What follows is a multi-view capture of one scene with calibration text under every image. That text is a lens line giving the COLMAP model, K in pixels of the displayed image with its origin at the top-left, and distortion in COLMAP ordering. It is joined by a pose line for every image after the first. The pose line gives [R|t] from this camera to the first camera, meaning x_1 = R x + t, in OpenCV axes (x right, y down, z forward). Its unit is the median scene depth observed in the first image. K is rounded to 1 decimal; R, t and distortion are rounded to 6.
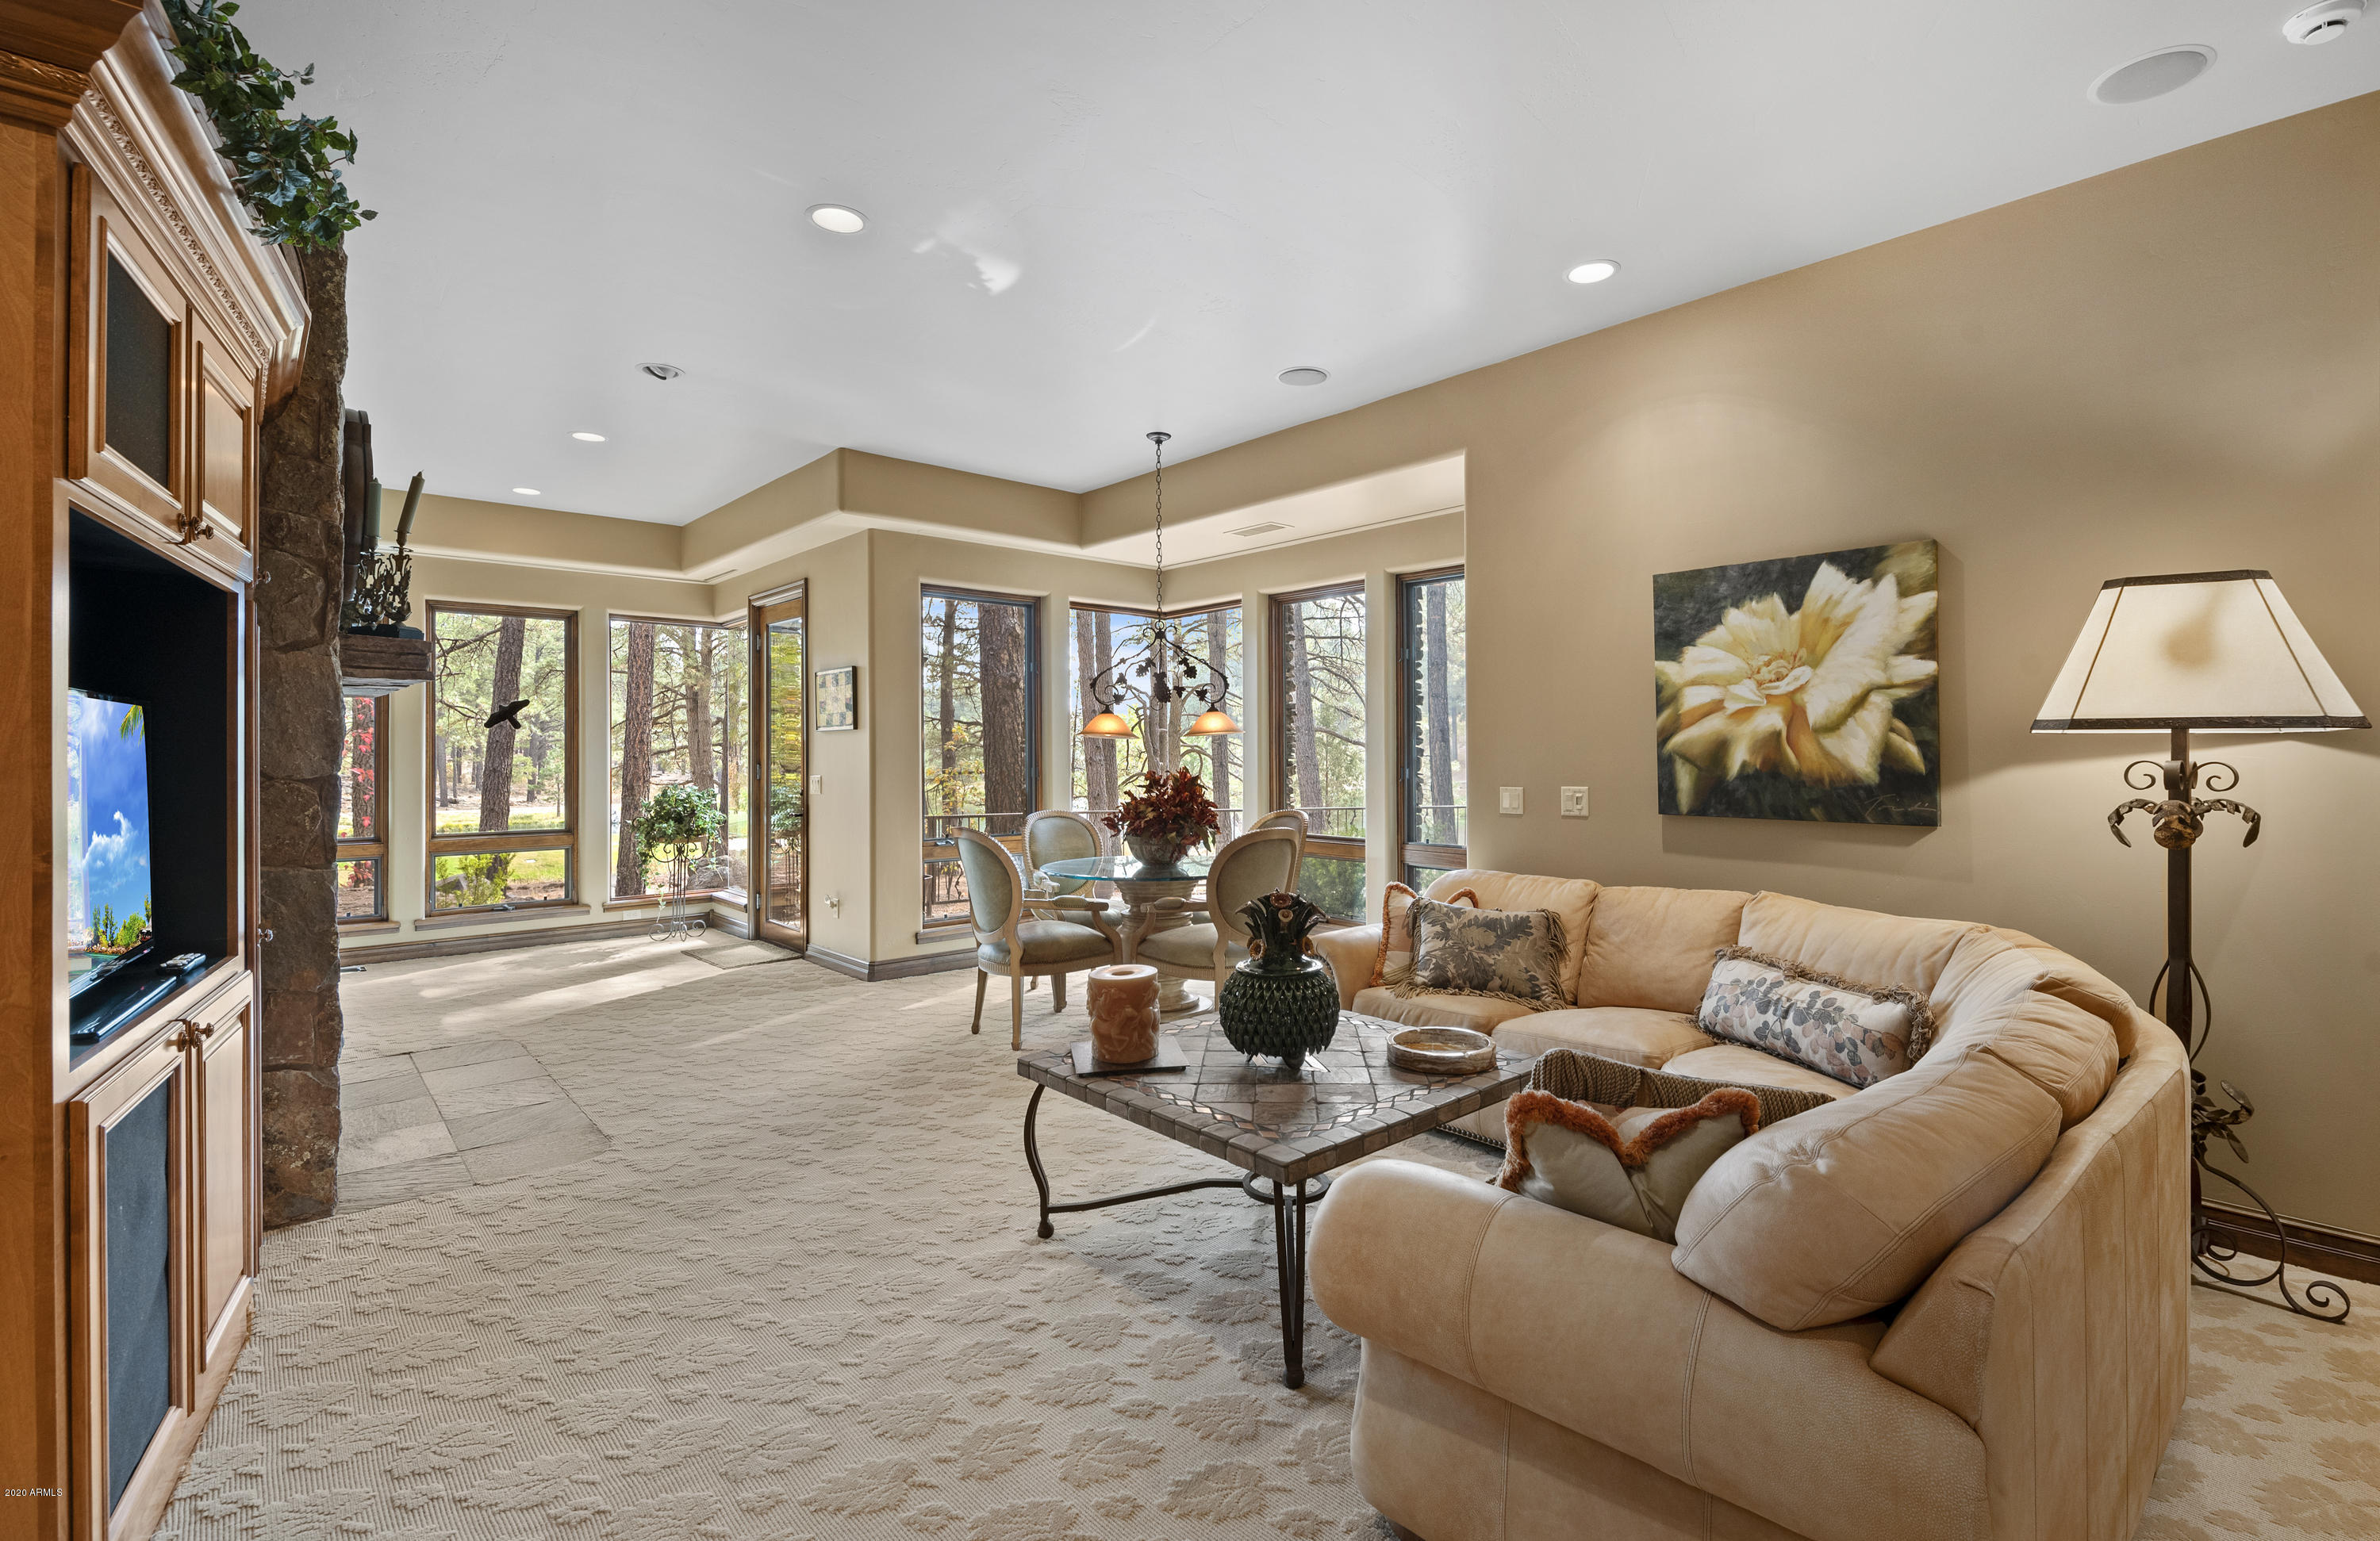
lens RADIAL K [[1082.5, 0, 1261.0], [0, 1082.5, 746.5], [0, 0, 1]] dist [-0.000337, -0.000104]
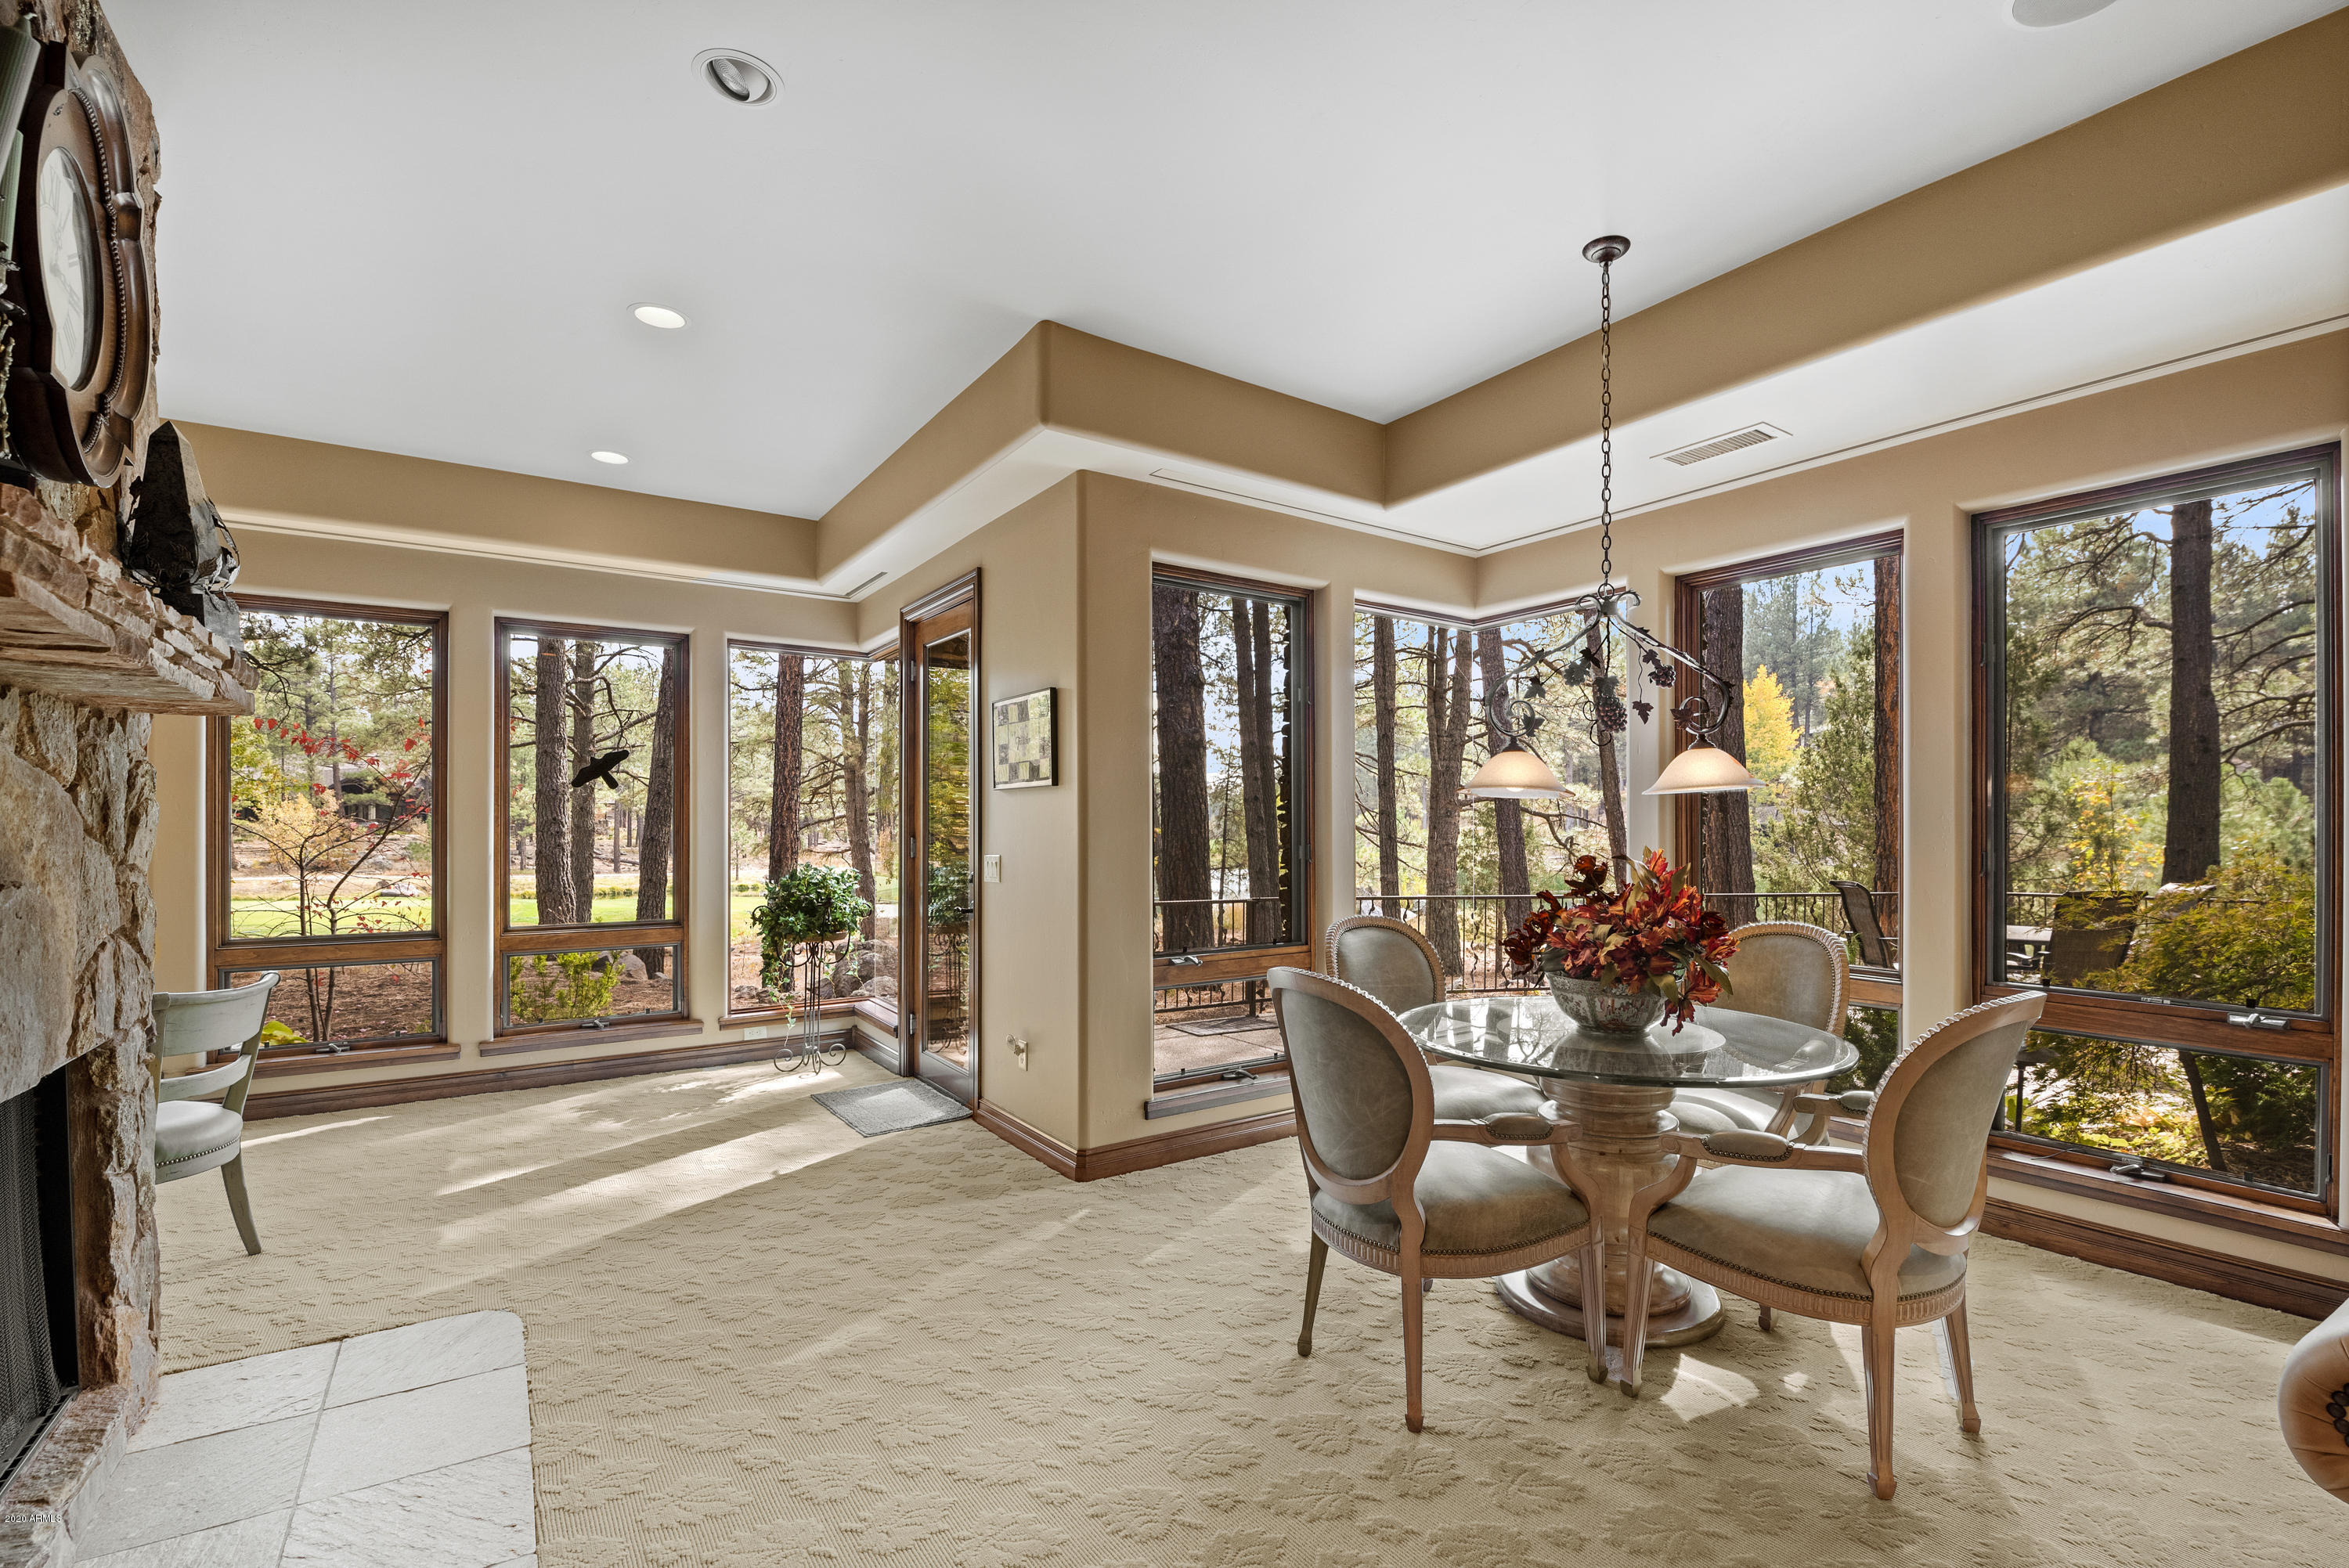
lens RADIAL K [[1050.4, 0, 1235.8], [0, 1050.4, 820.2], [0, 0, 1]] dist [-0.013894, -0.000253]
pose [[0.990967, 0.003351, -0.134062, -0.181072], [-0.003061, 0.999993, 0.002372, 0.003291], [0.134069, -0.001940, 0.990970, 0.387858]]
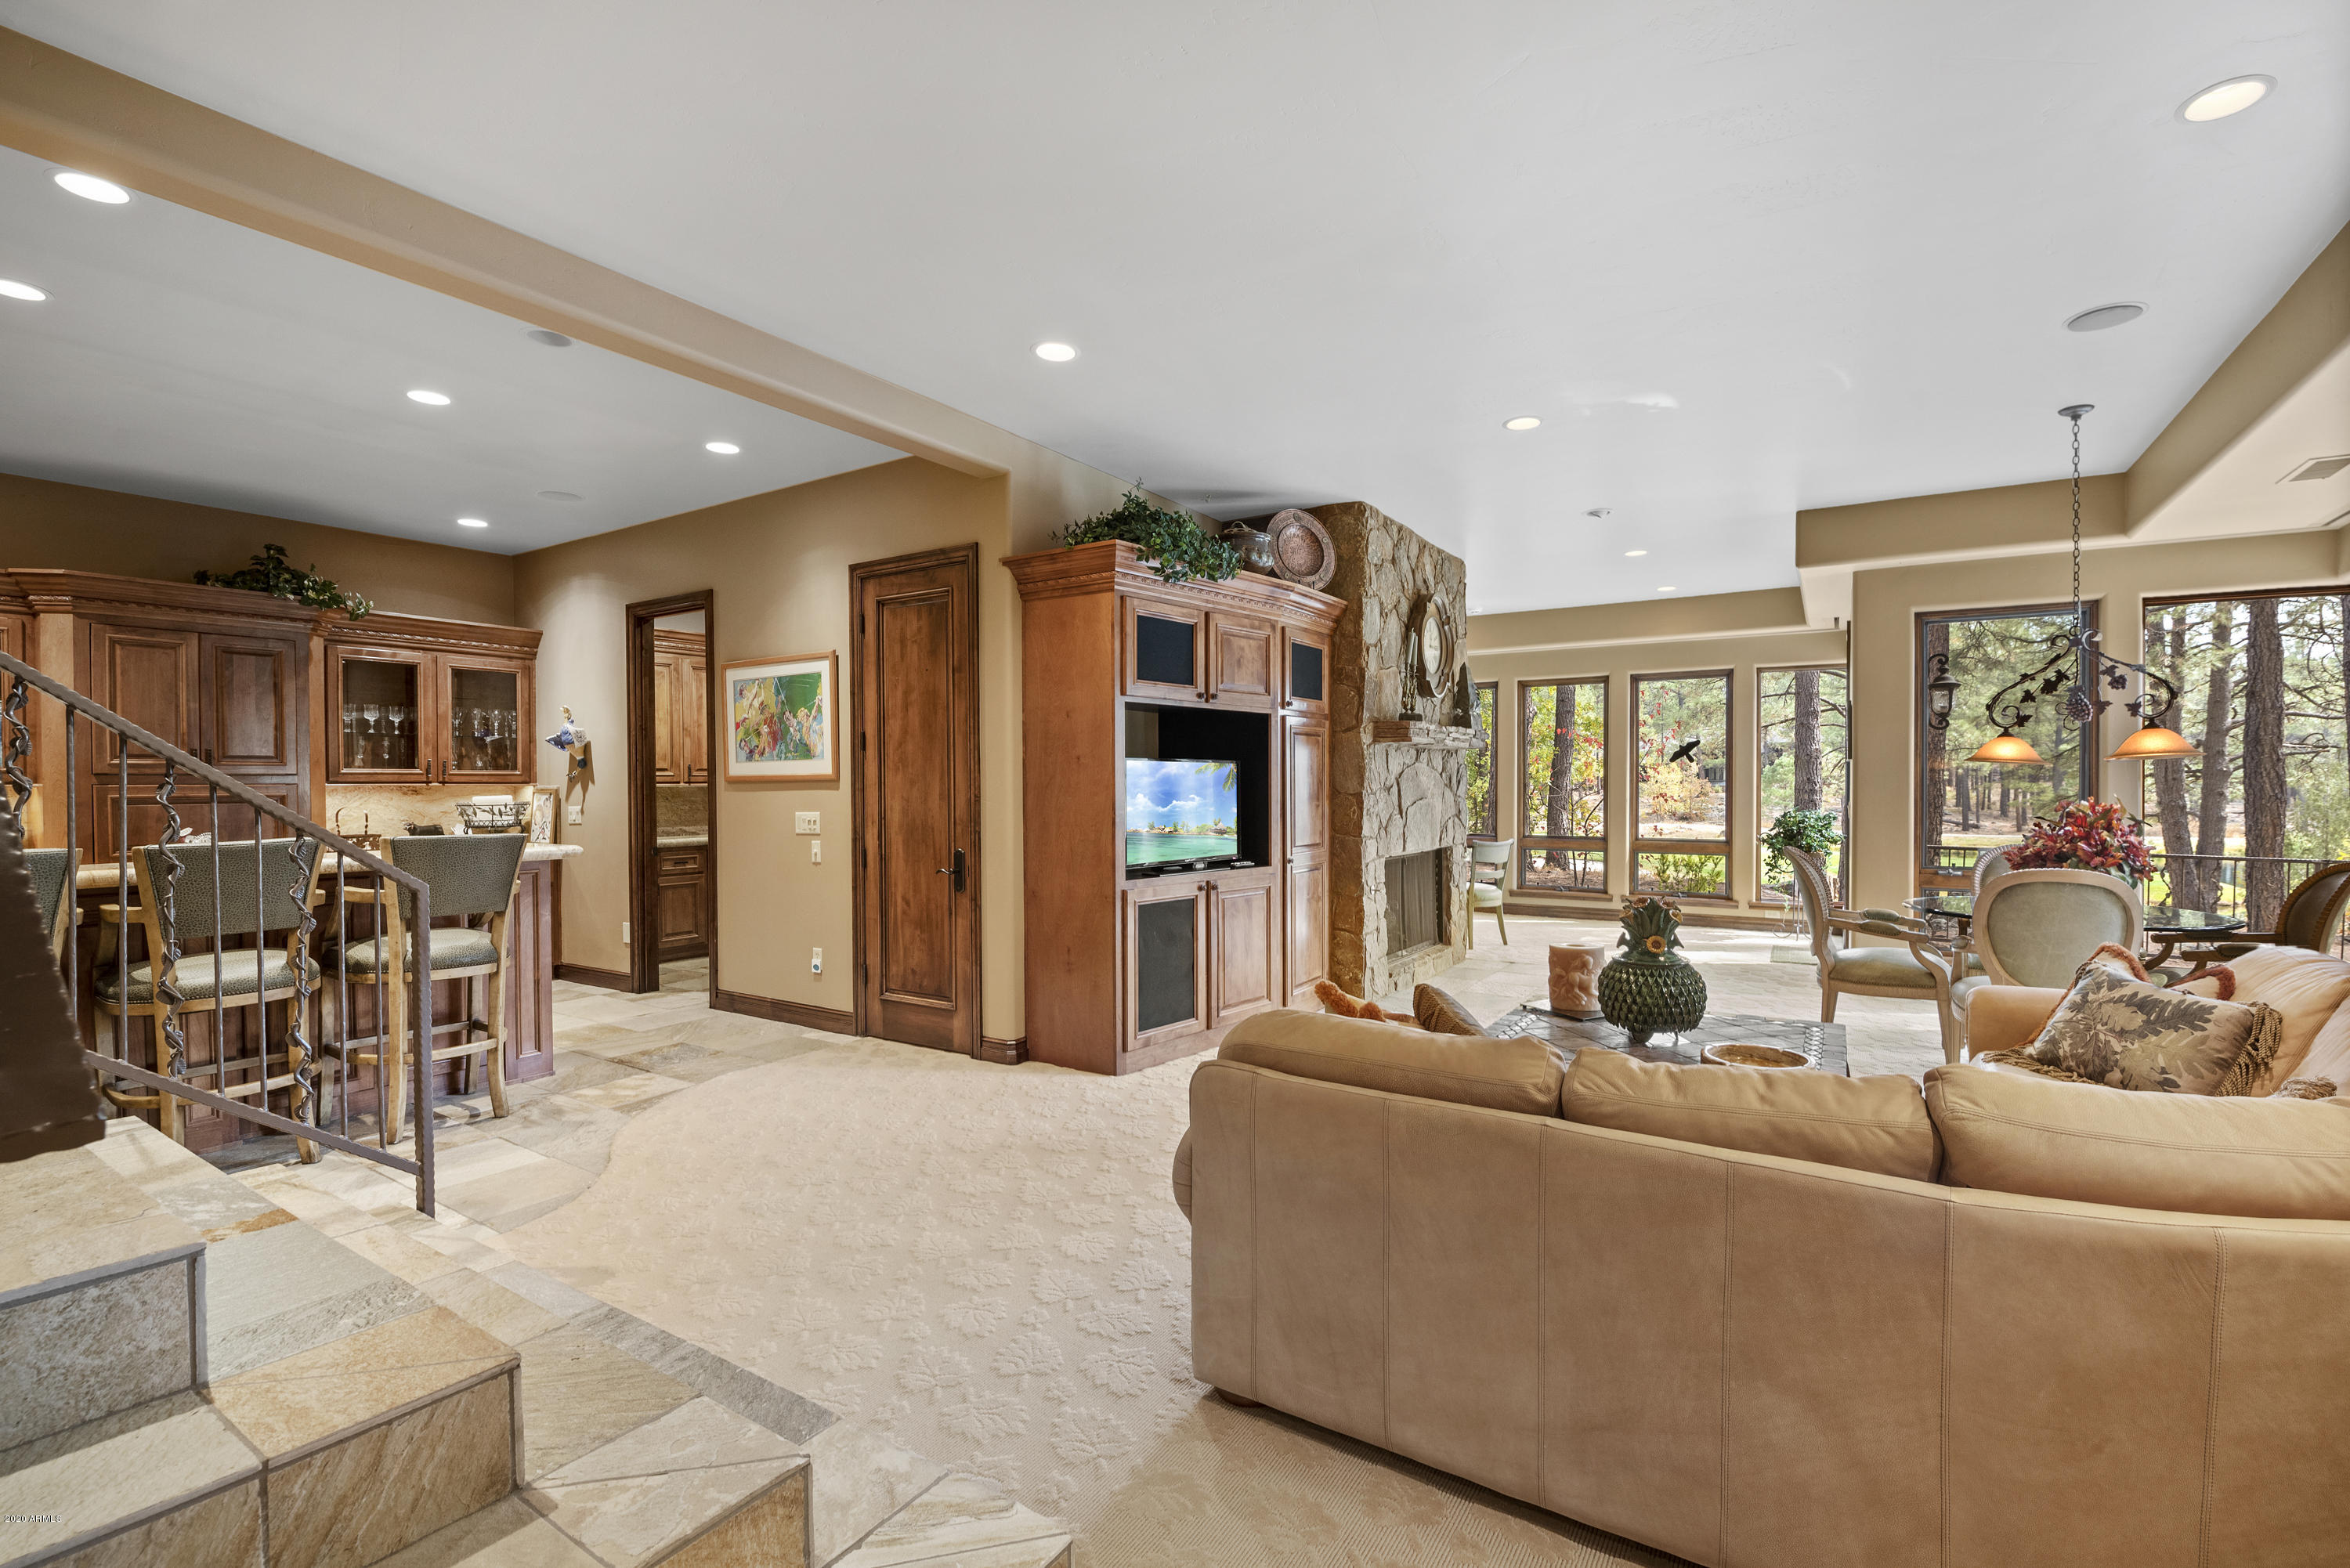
lens RADIAL K [[1019.1, 0, 1184.5], [0, 1019.1, 788.8], [0, 0, 1]] dist [-0.000482, 0.000005]
pose [[0.244689, 0.006918, -0.969577, 0.445903], [0.006466, 0.999941, 0.008766, 0.000739], [0.969580, -0.008414, 0.244630, 0.102480]]
